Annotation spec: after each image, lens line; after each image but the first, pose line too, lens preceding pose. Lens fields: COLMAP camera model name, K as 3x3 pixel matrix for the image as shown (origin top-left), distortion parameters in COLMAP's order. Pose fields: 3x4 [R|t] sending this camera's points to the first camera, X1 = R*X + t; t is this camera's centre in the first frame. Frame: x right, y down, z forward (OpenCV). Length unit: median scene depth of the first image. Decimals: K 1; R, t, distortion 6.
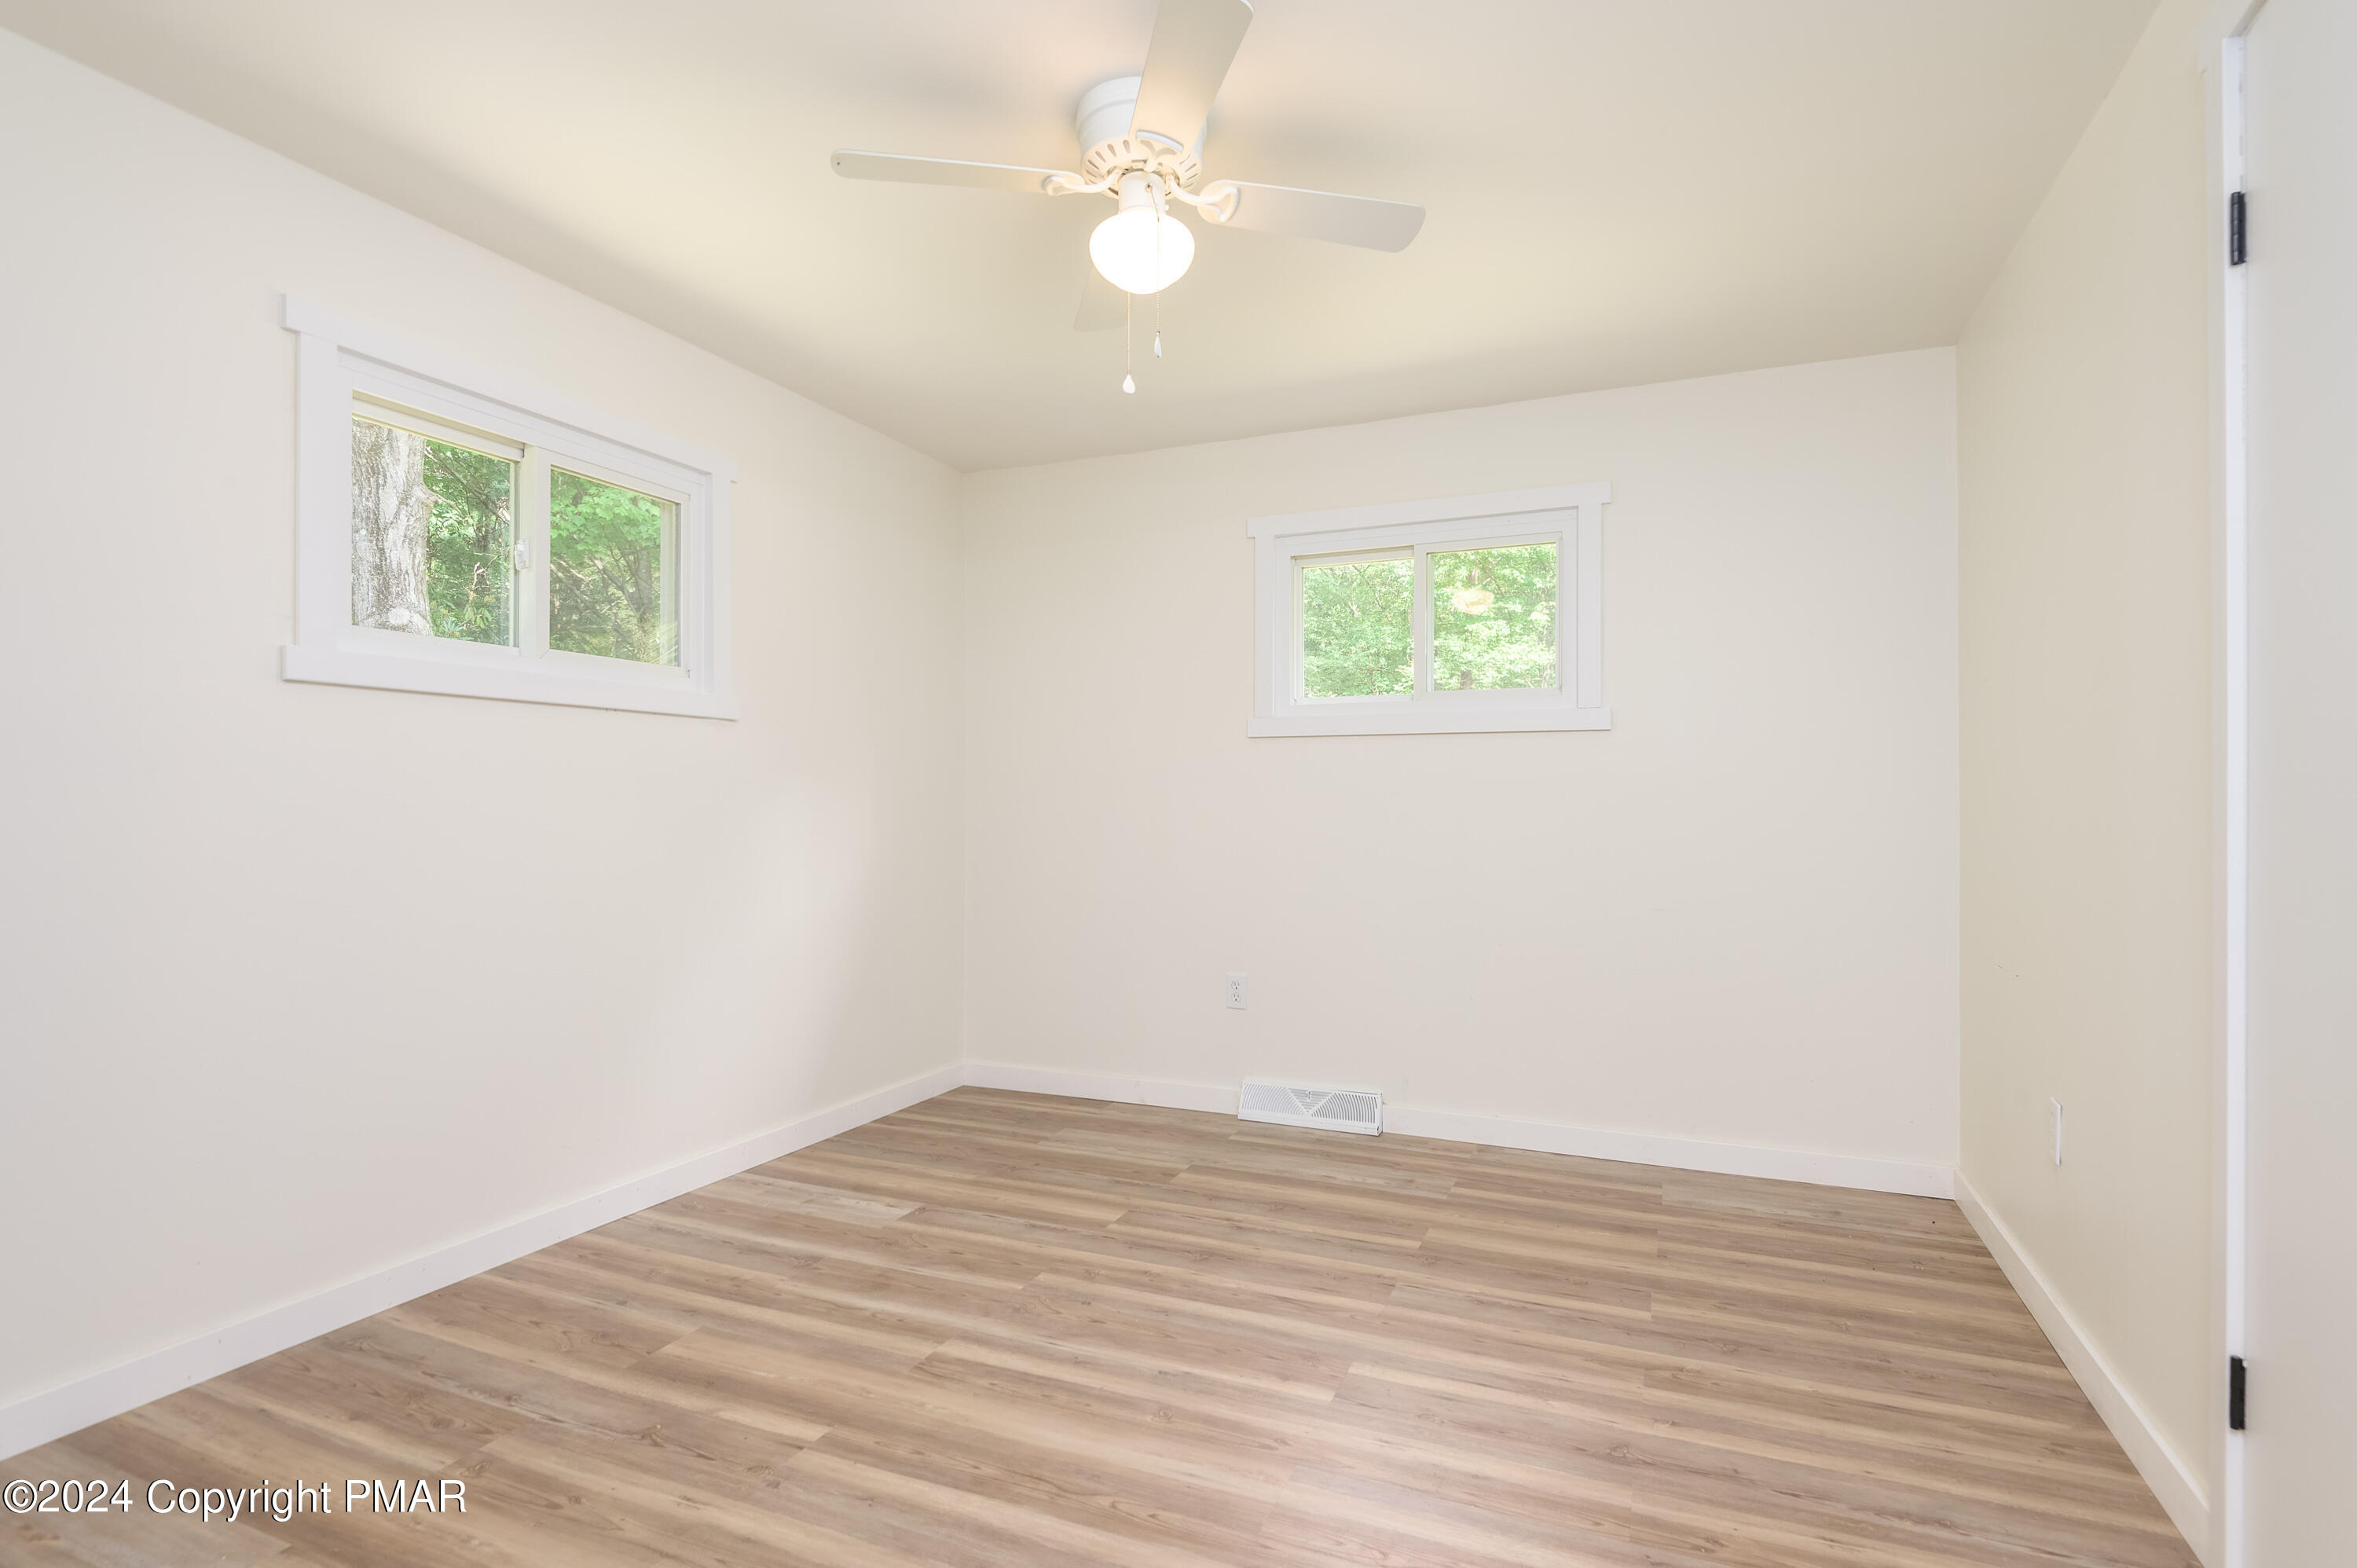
lens RADIAL K [[1156.0, 0, 1173.2], [0, 1156.0, 776.9], [0, 0, 1]] dist [-0.031581, -0.000423]
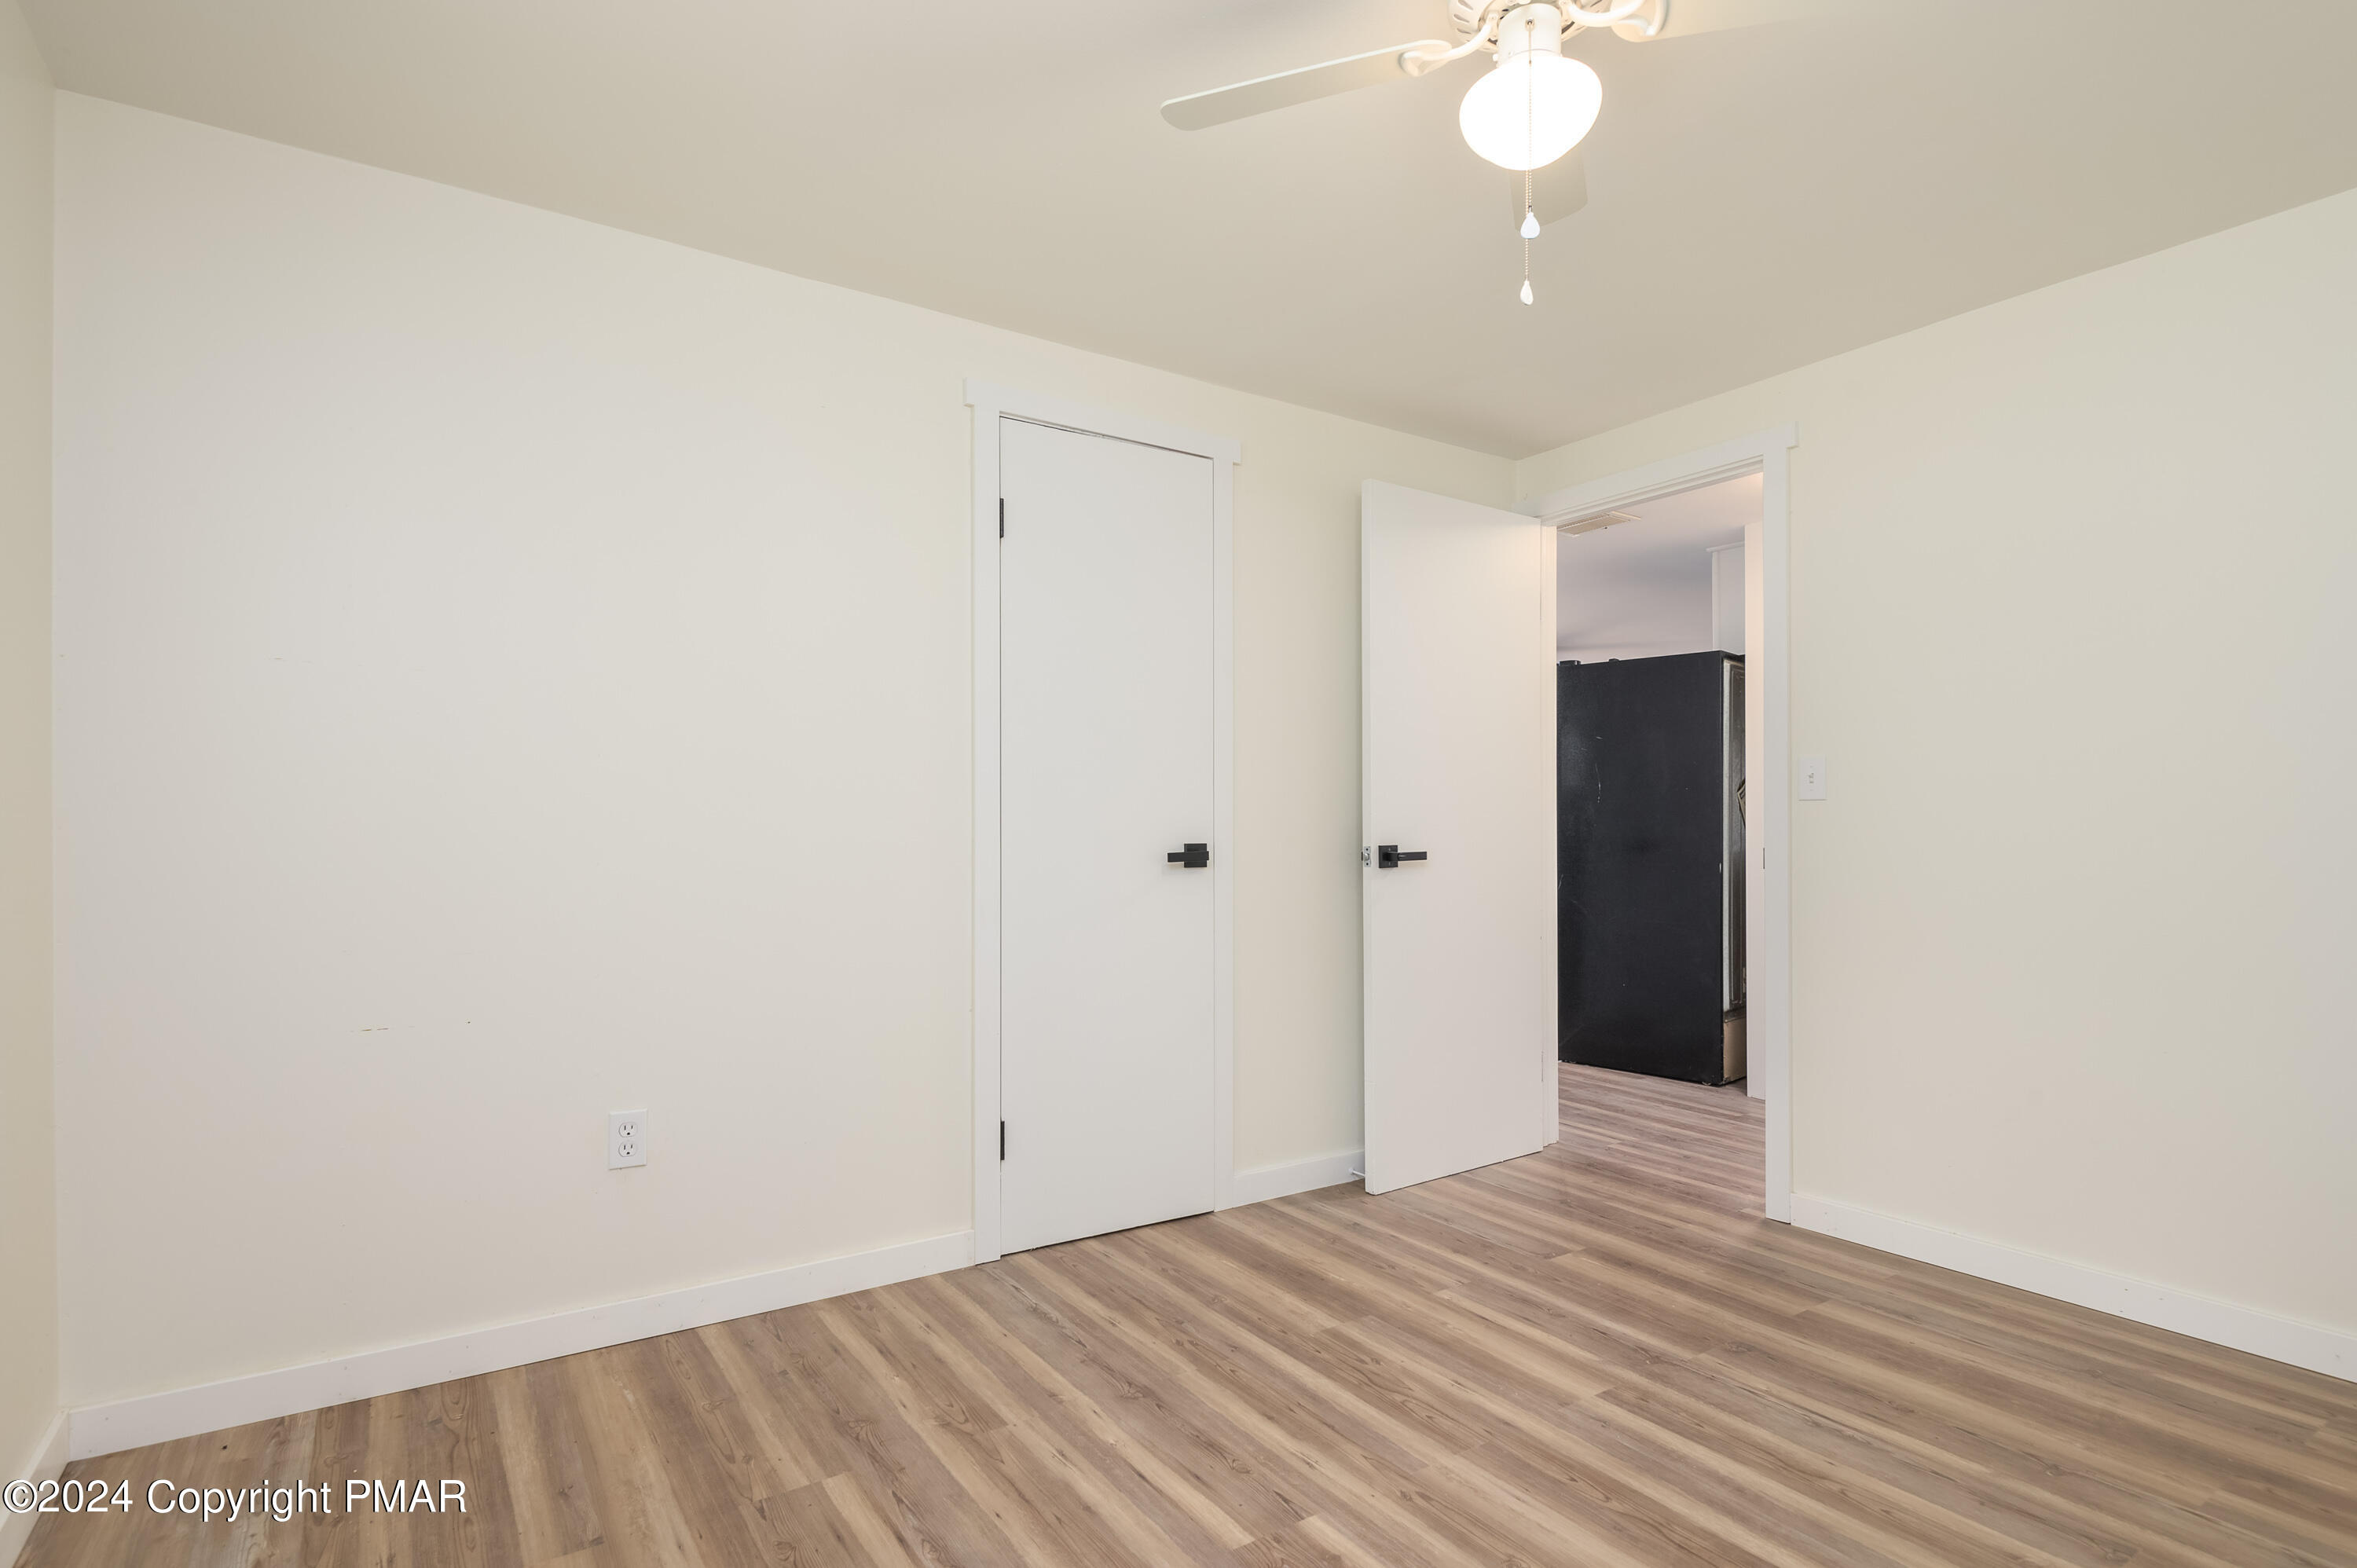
lens RADIAL K [[1156.0, 0, 1177.5], [0, 1156.0, 793.6], [0, 0, 1]] dist [-0.031581, -0.000423]
pose [[-0.839659, 0.013919, 0.542935, -0.280840], [-0.006366, 0.999351, -0.035466, 0.032608], [-0.543077, -0.033236, -0.839025, 2.003212]]
